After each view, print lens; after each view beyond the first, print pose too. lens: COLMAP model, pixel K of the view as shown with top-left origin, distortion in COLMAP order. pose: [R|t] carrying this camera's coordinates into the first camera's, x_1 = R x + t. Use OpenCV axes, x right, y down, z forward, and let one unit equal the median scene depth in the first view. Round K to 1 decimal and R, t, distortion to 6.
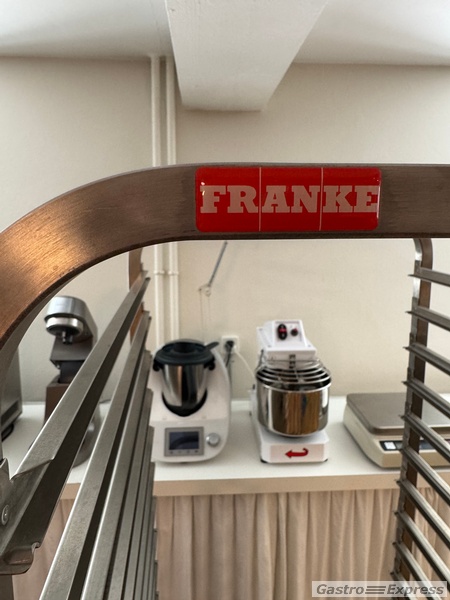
lens RADIAL K [[440.0, 0, 225.0], [0, 440.0, 300.0], [0, 0, 1]] dist [0.008472, 0.002012]
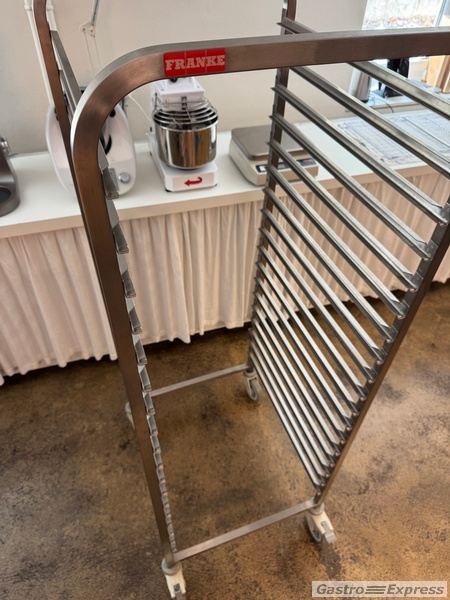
lens RADIAL K [[425.3, 0, 223.5], [0, 425.3, 317.7], [0, 0, 1]] dist [-0.052206, -0.002216]
pose [[0.969116, -0.161763, 0.186135, -0.043337], [0.023262, 0.811394, 0.584037, -0.043535], [-0.245504, -0.561670, 0.790098, -0.205308]]
